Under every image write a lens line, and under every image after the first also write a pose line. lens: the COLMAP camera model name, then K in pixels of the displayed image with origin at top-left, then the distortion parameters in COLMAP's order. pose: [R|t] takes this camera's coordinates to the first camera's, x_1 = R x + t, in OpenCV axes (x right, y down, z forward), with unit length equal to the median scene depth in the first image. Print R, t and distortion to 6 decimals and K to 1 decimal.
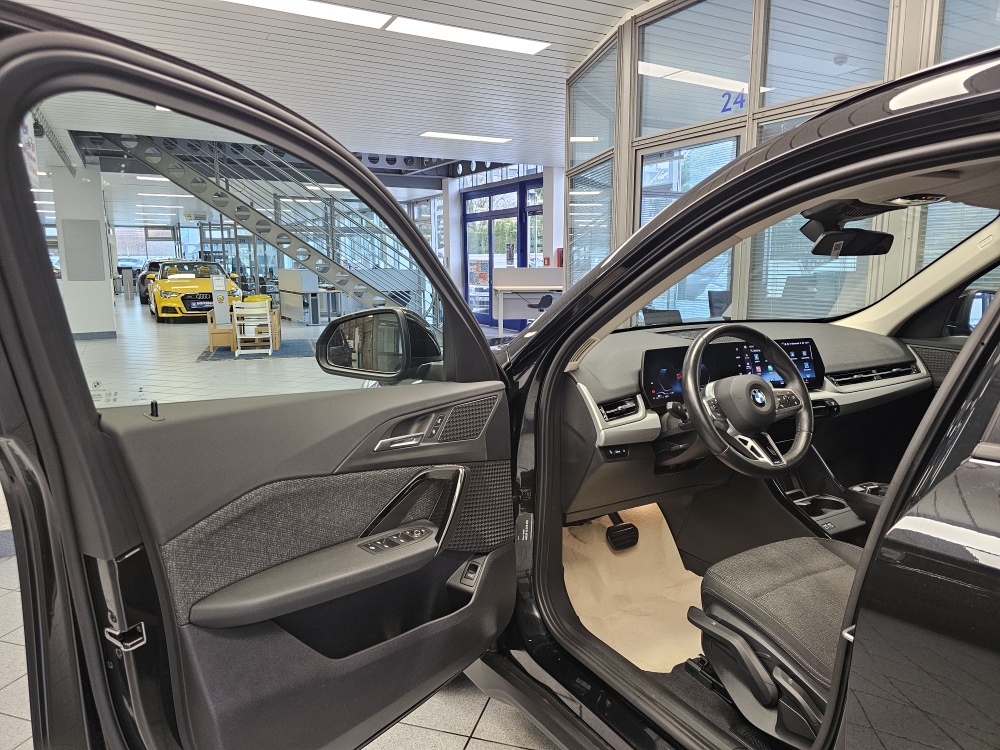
lens RADIAL K [[670.4, 0, 498.1], [0, 670.4, 370.5], [0, 0, 1]] dist [0.039834, -0.054178]
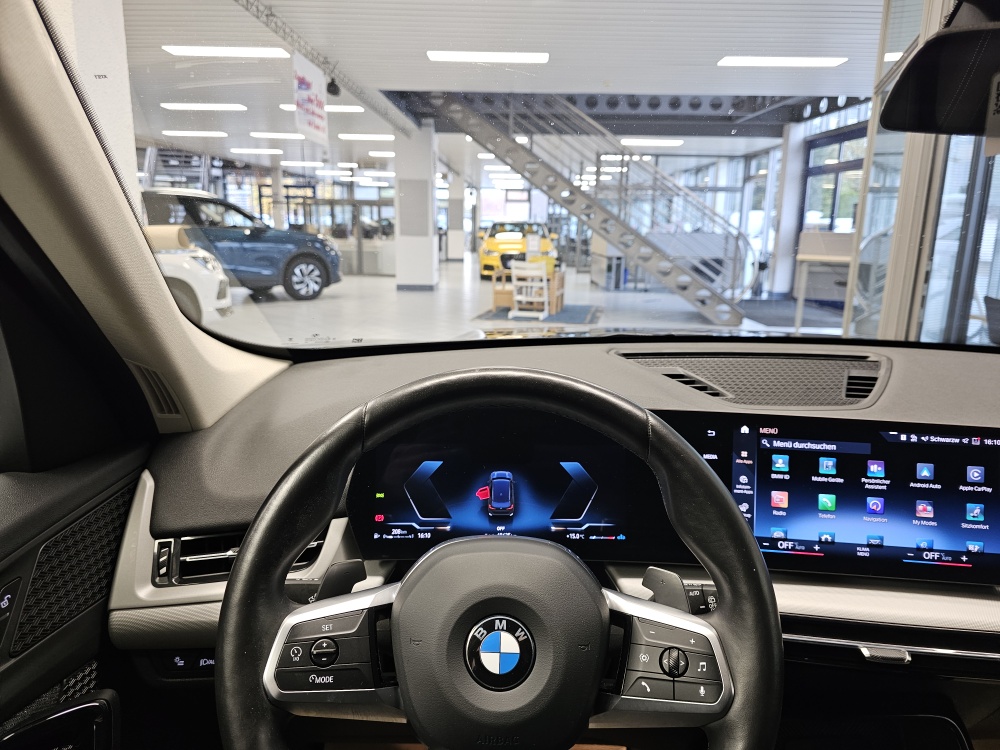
lens RADIAL K [[676.3, 0, 500.0], [0, 676.3, 375.0], [0, 0, 1]] dist [0.054336, -0.067044]
pose [[0.871421, 0.125042, -0.474331, 0.173018], [-0.098525, 0.991876, 0.080469, -0.032617], [0.480539, -0.023388, 0.876661, 0.258545]]
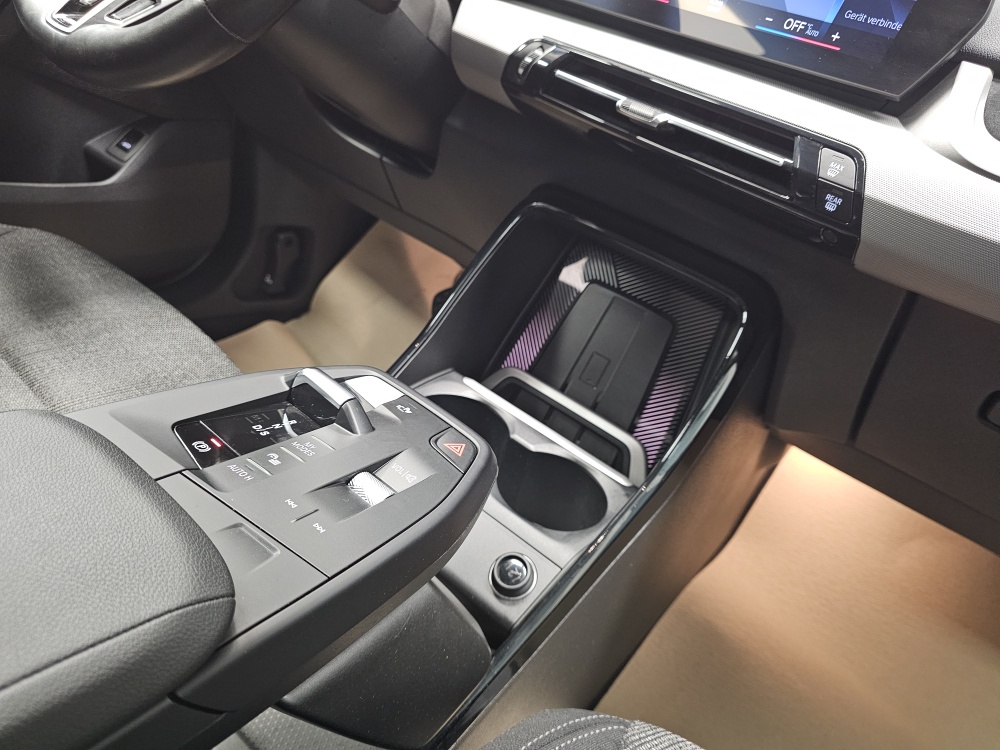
lens RADIAL K [[676.3, 0, 500.0], [0, 676.3, 375.0], [0, 0, 1]] dist [0.054336, -0.067044]
pose [[0.361340, 0.575383, -0.733735, 0.270601], [-0.363518, 0.811568, 0.457398, 0.017425], [0.858655, 0.101450, 0.502414, 0.345478]]
